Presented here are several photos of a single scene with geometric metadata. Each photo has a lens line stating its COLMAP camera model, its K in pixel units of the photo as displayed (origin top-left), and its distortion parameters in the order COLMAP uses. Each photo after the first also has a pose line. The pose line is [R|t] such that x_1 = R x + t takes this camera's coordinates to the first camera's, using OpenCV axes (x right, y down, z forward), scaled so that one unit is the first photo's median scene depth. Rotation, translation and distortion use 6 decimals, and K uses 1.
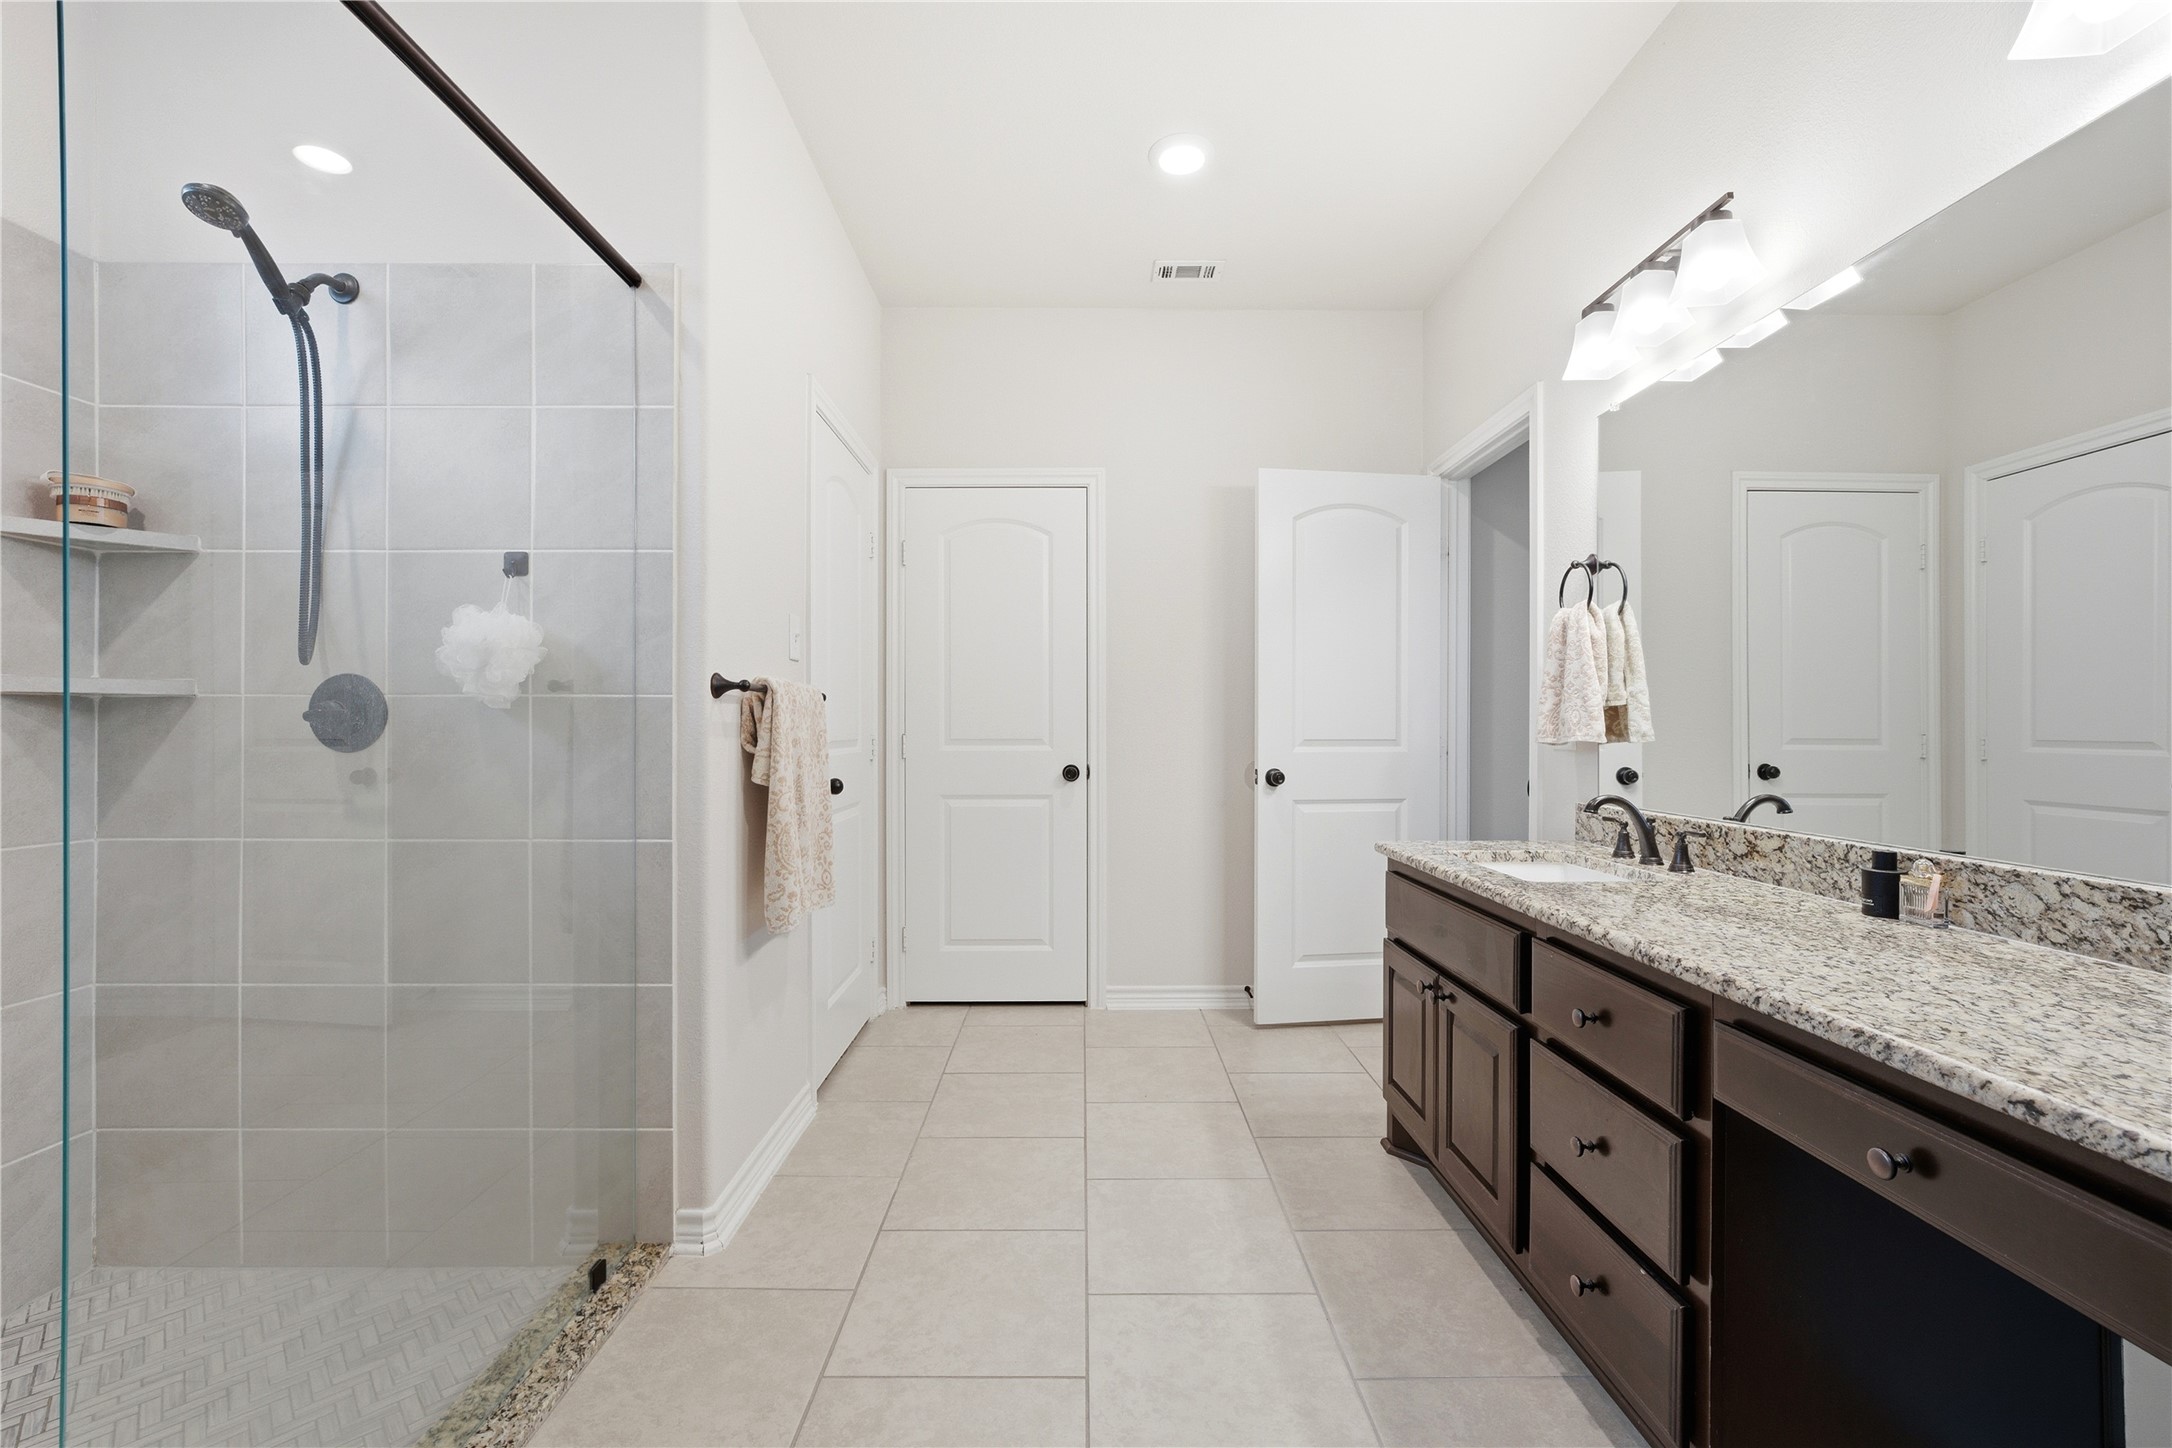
lens RADIAL K [[883.7, 0, 1086.0], [0, 883.7, 724.0], [0, 0, 1]] dist [-0.002896, -0.000317]
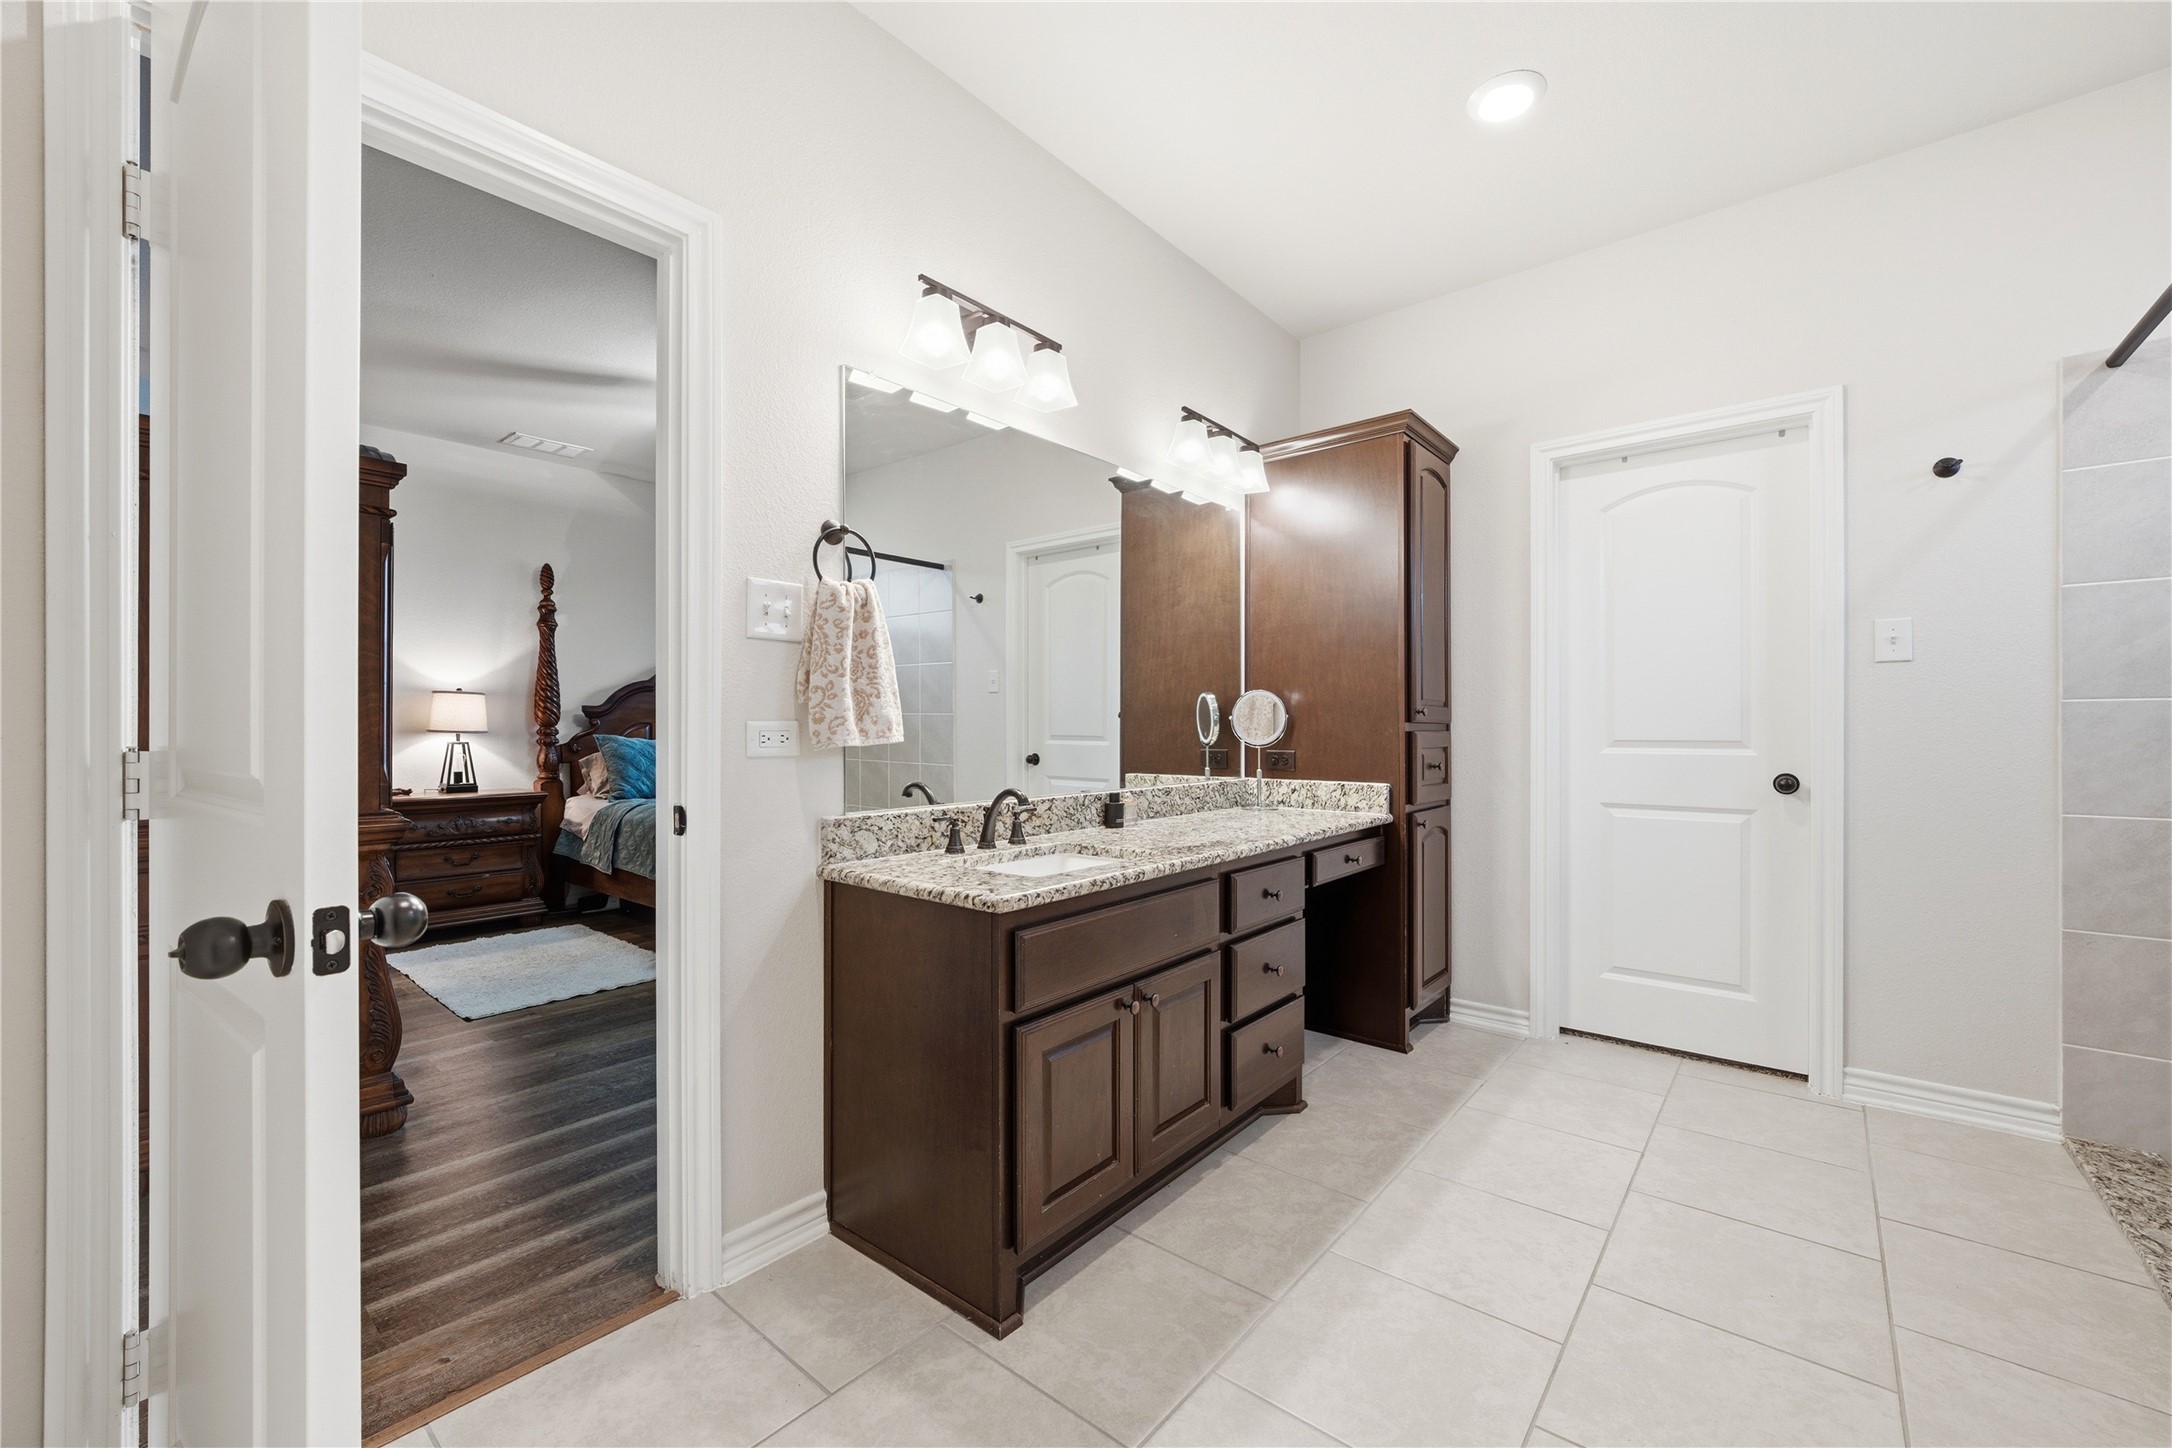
lens RADIAL K [[880.6, 0, 1093.3], [0, 880.6, 733.1], [0, 0, 1]] dist [0.000788, -0.000058]
pose [[-0.770651, -0.002188, 0.637254, -0.207553], [-0.001187, 0.999997, 0.001998, 0.011765], [-0.637256, 0.000783, -0.770652, 2.057184]]
